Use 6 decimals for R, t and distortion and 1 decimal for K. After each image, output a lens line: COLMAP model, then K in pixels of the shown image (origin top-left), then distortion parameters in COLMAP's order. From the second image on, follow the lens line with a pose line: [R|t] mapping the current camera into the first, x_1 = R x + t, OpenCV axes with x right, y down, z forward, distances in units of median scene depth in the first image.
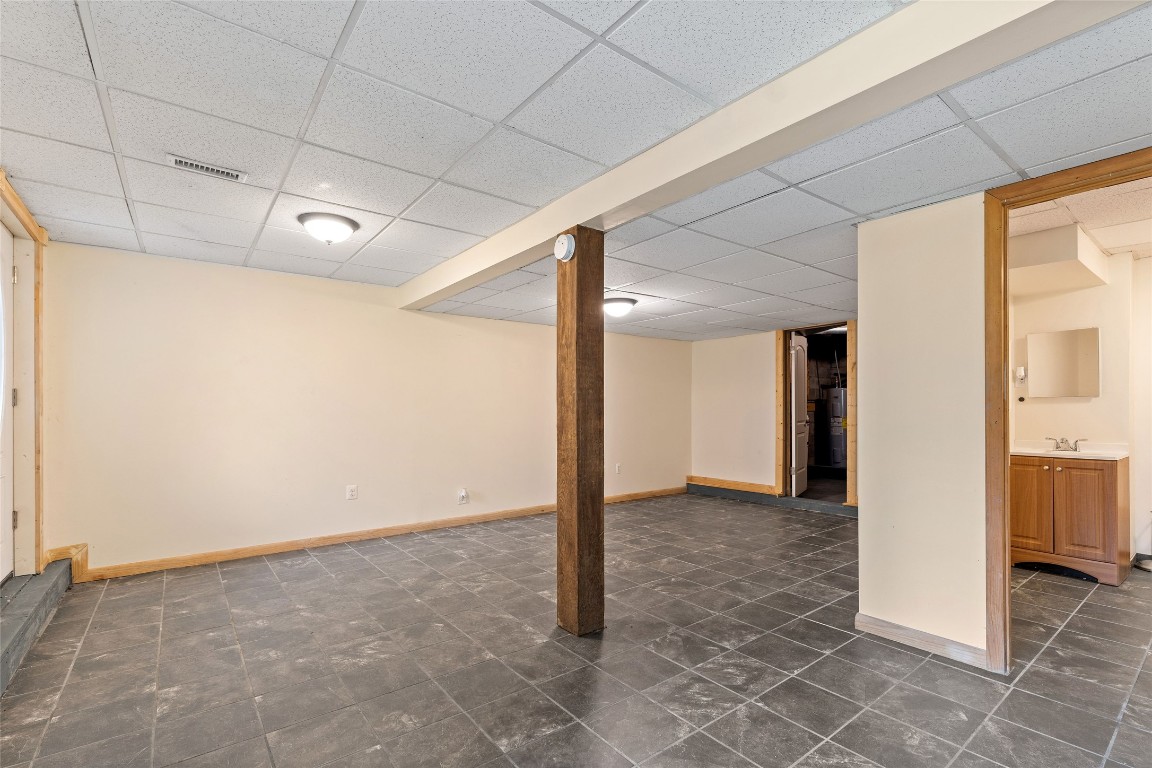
lens RADIAL K [[513.9, 0, 597.0], [0, 513.9, 410.0], [0, 0, 1]] dist [-0.002796, 0.000653]
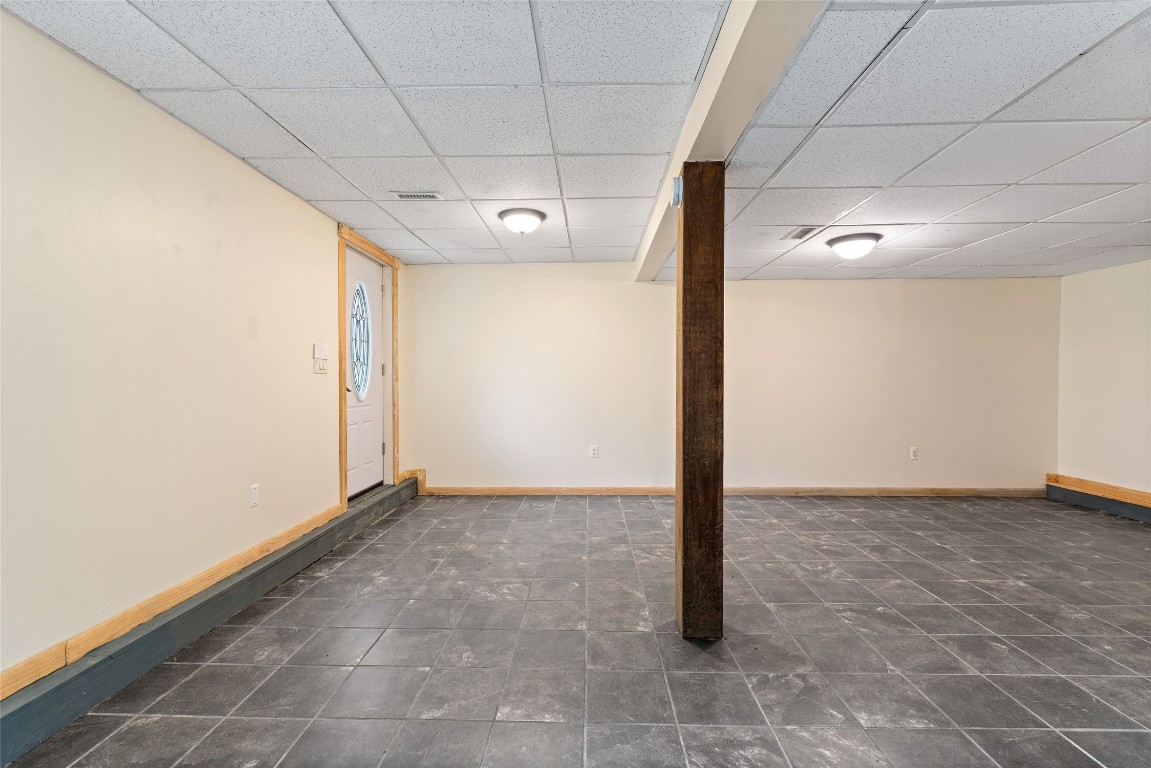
lens RADIAL K [[513.5, 0, 591.8], [0, 513.5, 385.8], [0, 0, 1]] dist [-0.002796, 0.000653]
pose [[0.770768, 0.010175, -0.637035, 0.308908], [-0.000240, 0.999877, 0.015681, -0.000220], [0.637116, -0.011933, 0.770676, 0.184084]]
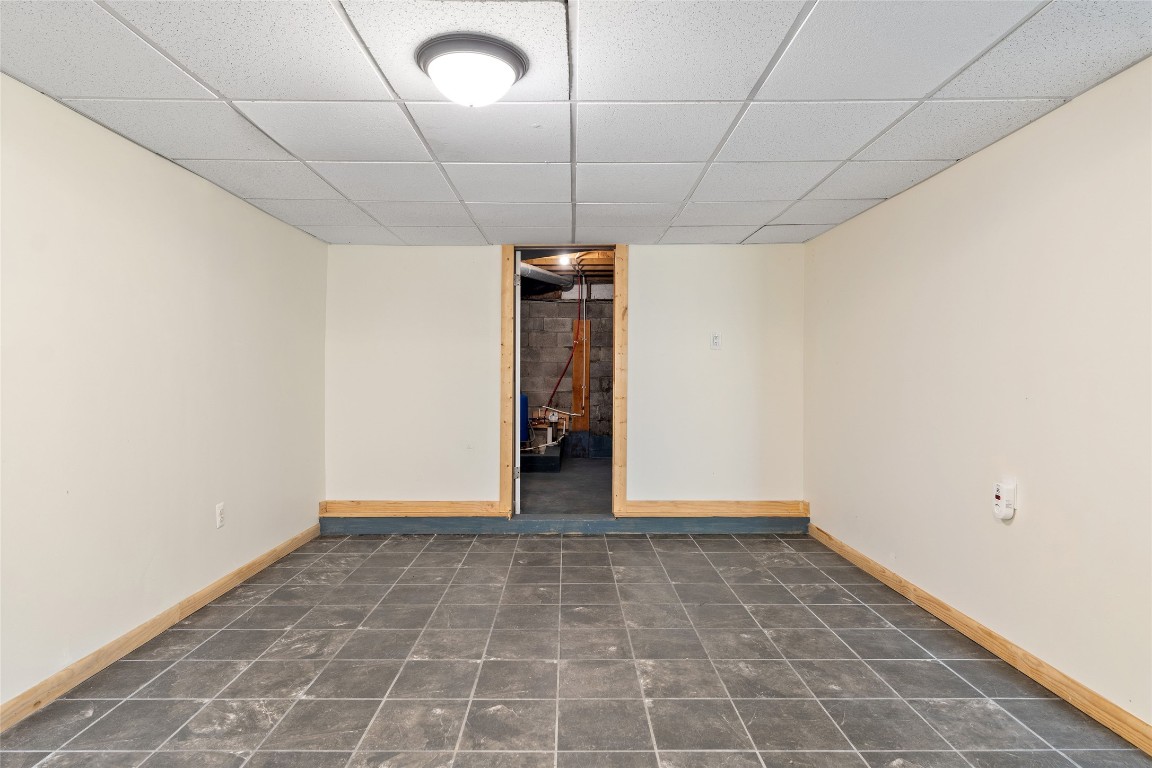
lens RADIAL K [[622.3, 0, 564.5], [0, 622.3, 375.3], [0, 0, 1]] dist [-0.000022, 0.000214]
pose [[0.639830, 0.004463, 0.768504, -0.324941], [-0.003742, 0.999989, -0.002692, 0.001974], [-0.768508, -0.001153, 0.639840, 0.902075]]
